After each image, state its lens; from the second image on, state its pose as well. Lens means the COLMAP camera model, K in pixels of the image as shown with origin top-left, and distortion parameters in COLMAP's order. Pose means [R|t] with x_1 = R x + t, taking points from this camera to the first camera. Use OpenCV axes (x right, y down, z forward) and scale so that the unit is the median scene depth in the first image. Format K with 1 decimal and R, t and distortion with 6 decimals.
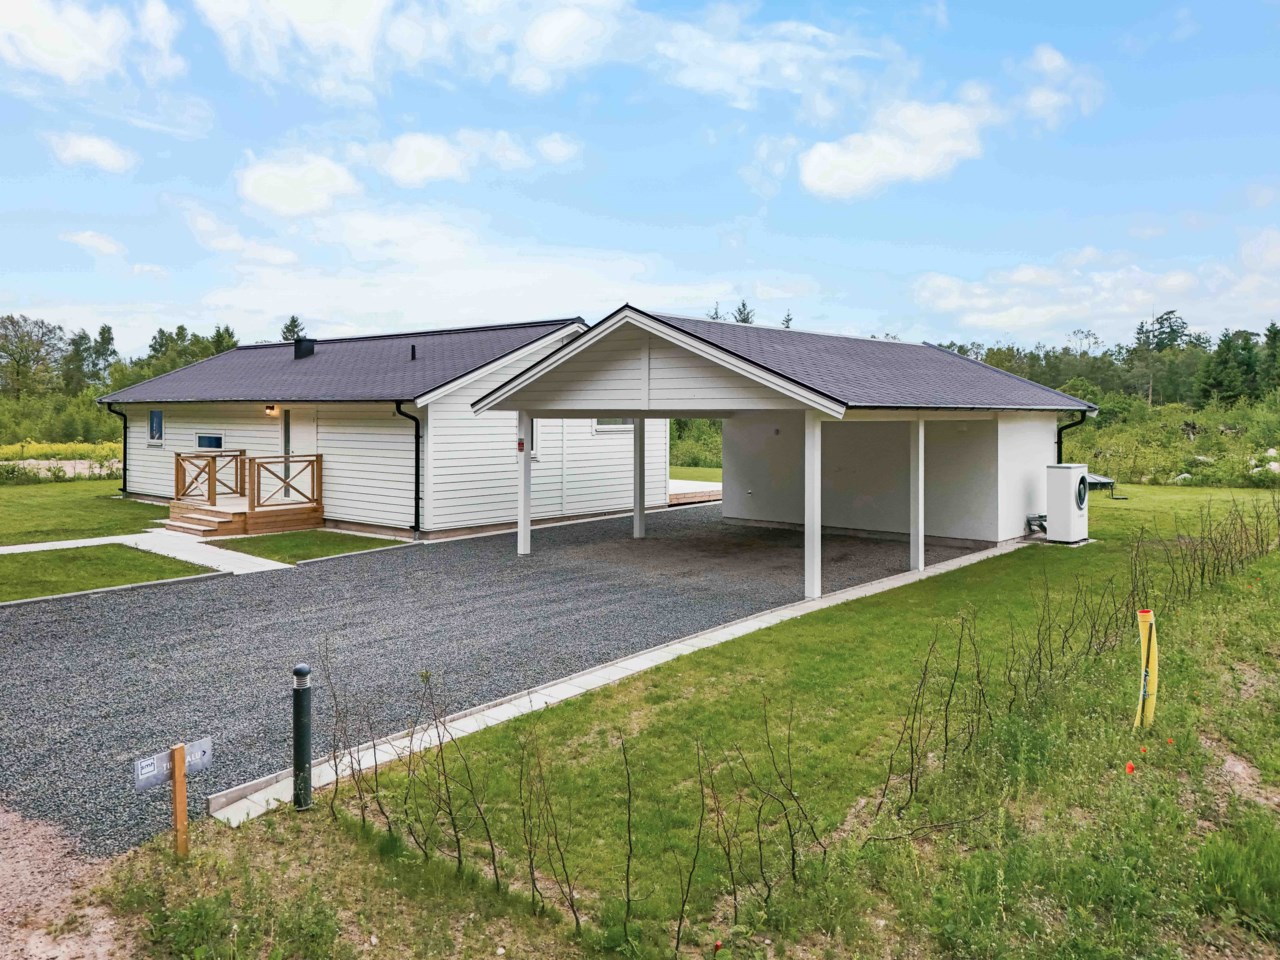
lens RADIAL K [[943.7, 0, 639.4], [0, 943.7, 404.8], [0, 0, 1]] dist [0.073152, -0.053041]
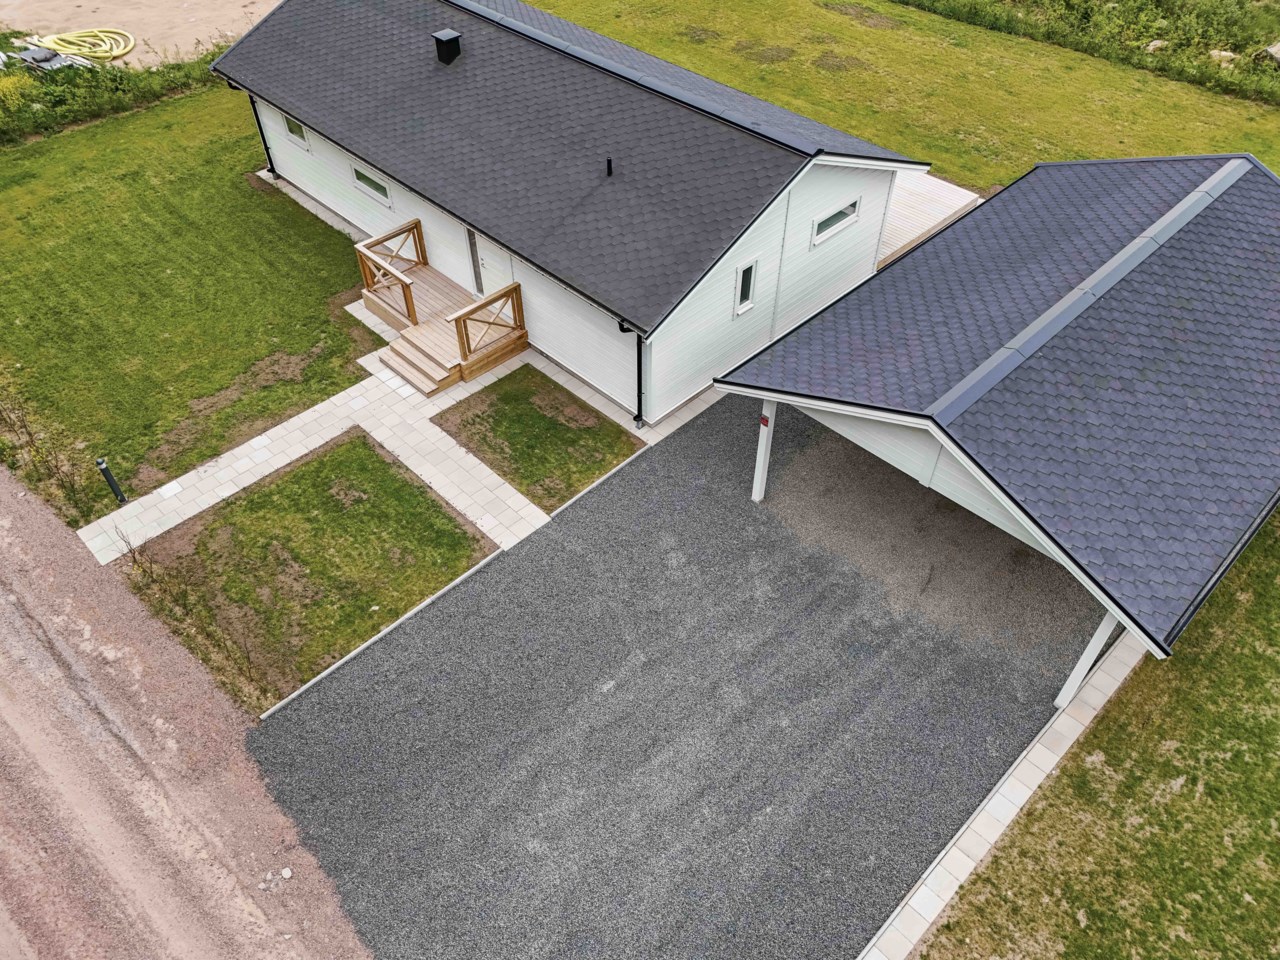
lens RADIAL K [[913.1, 0, 641.8], [0, 913.1, 465.6], [0, 0, 1]] dist [0.093664, -0.096326]
pose [[0.997529, 0.050541, -0.048795, -0.202410], [-0.001378, 0.708505, 0.705705, -0.571832], [0.070238, -0.703894, 0.706824, 0.310175]]
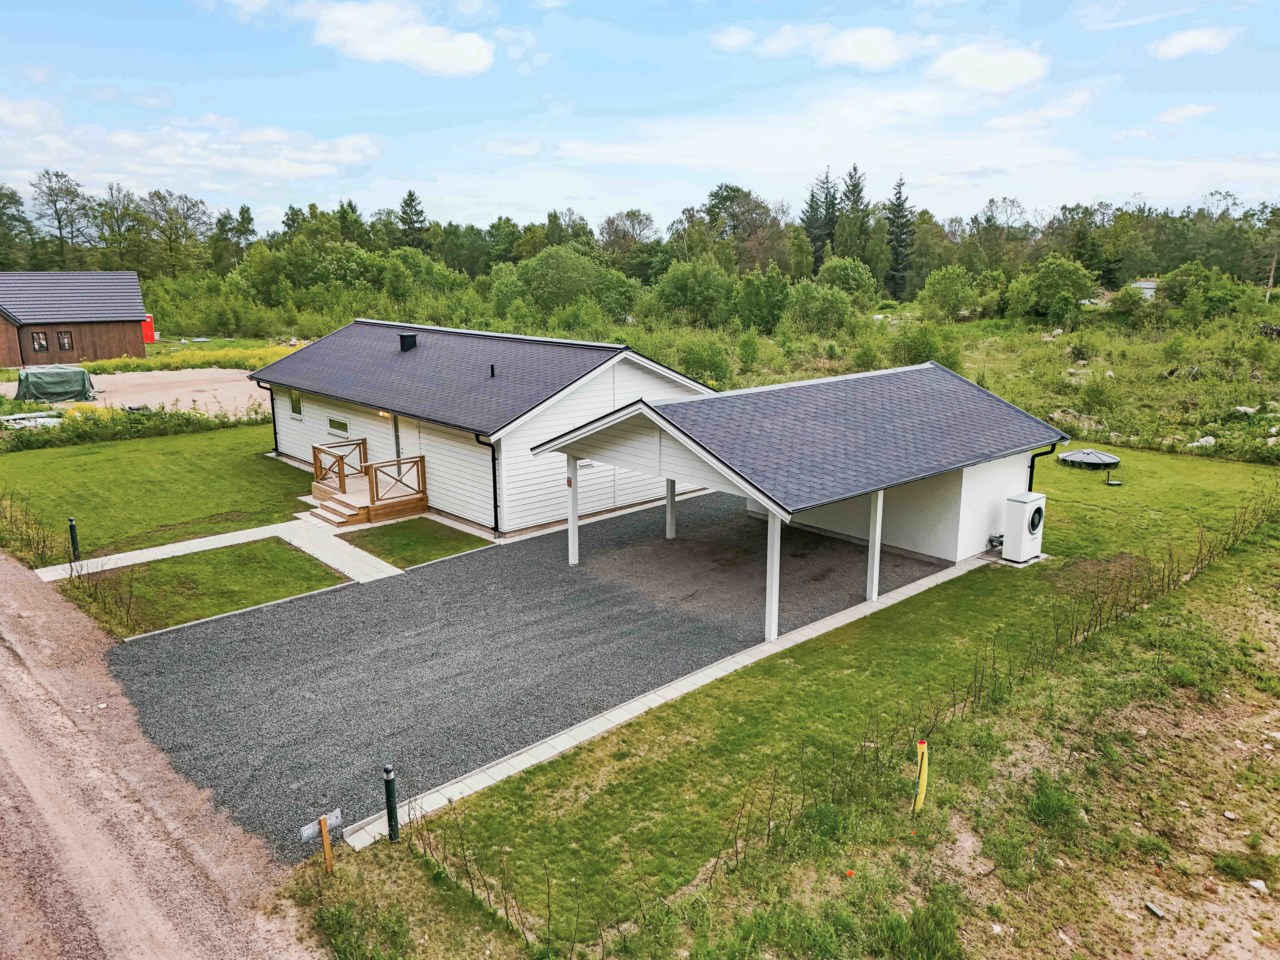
lens RADIAL K [[913.1, 0, 641.8], [0, 913.1, 465.6], [0, 0, 1]] dist [0.093664, -0.096326]
pose [[0.993359, 0.019101, -0.113457, 0.109856], [0.005906, 0.976358, 0.216077, -0.243002], [0.114902, -0.215312, 0.969762, -0.175125]]
